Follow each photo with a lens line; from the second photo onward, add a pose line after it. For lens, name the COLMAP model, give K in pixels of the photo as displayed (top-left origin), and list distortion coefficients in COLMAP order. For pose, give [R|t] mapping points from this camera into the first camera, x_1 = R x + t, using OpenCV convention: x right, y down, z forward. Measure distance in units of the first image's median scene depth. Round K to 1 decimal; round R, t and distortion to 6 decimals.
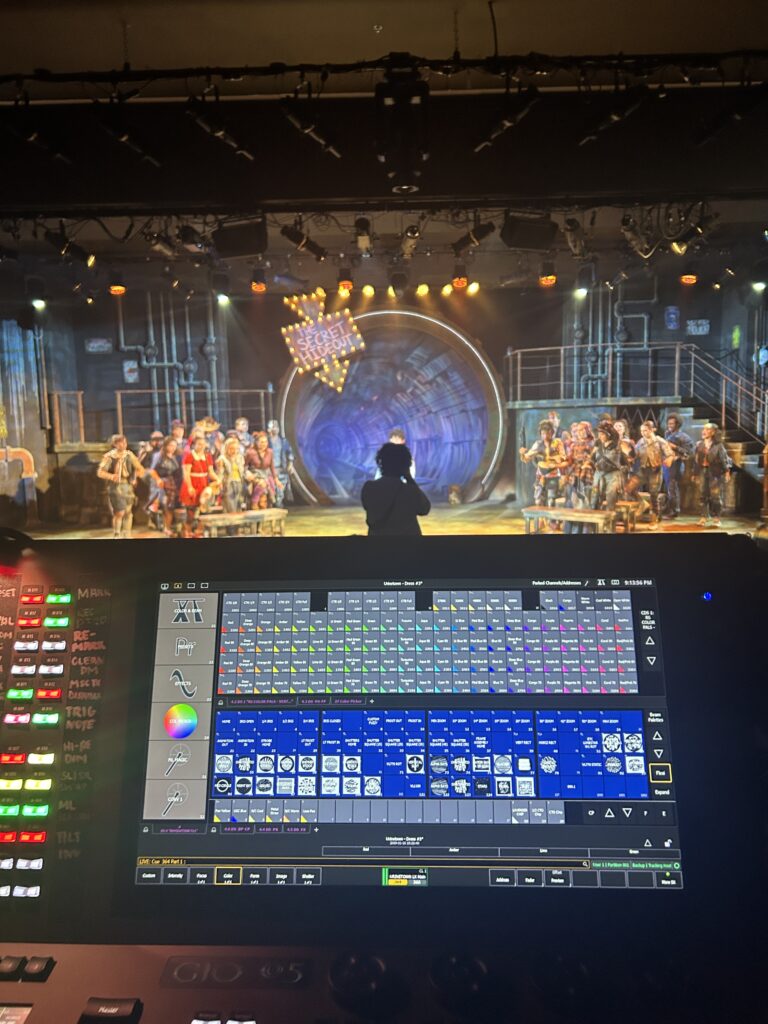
lens RADIAL K [[763.7, 0, 385.8], [0, 763.7, 514.2], [0, 0, 1]] dist [0.026711, -0.000188]
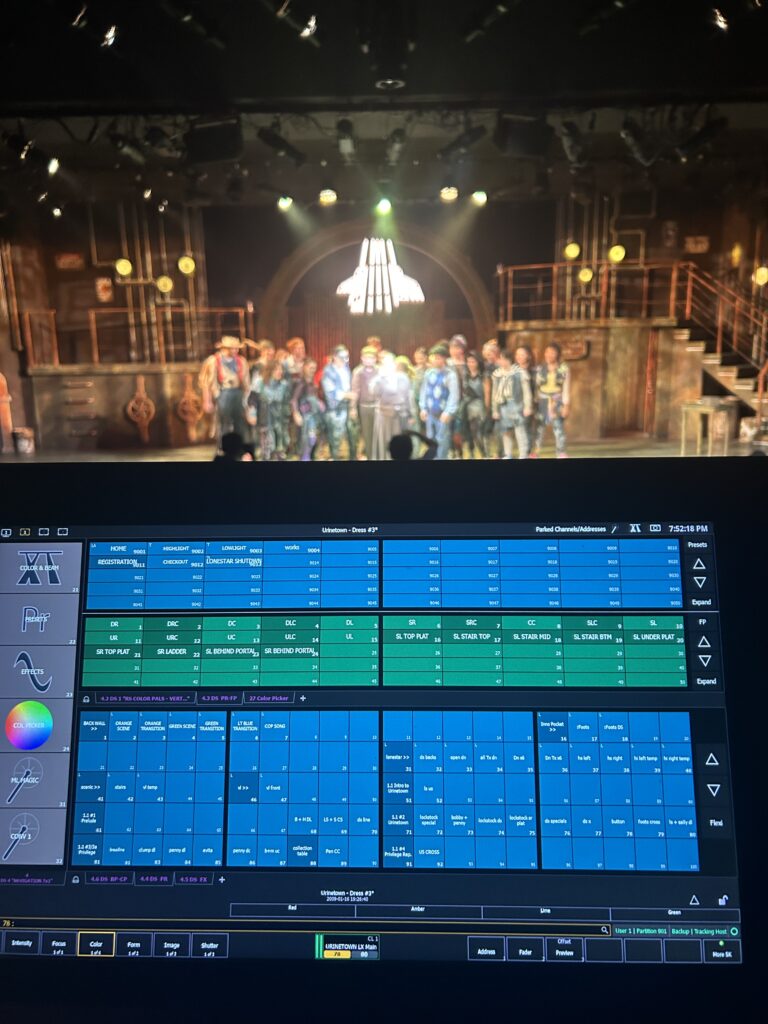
lens RADIAL K [[763.7, 0, 379.2], [0, 763.7, 508.6], [0, 0, 1]] dist [0.026711, -0.000188]
pose [[0.999966, 0.001069, 0.008131, 0.045677], [-0.001784, 0.996072, 0.088532, 0.010675], [-0.008004, -0.088544, 0.996040, 0.319030]]
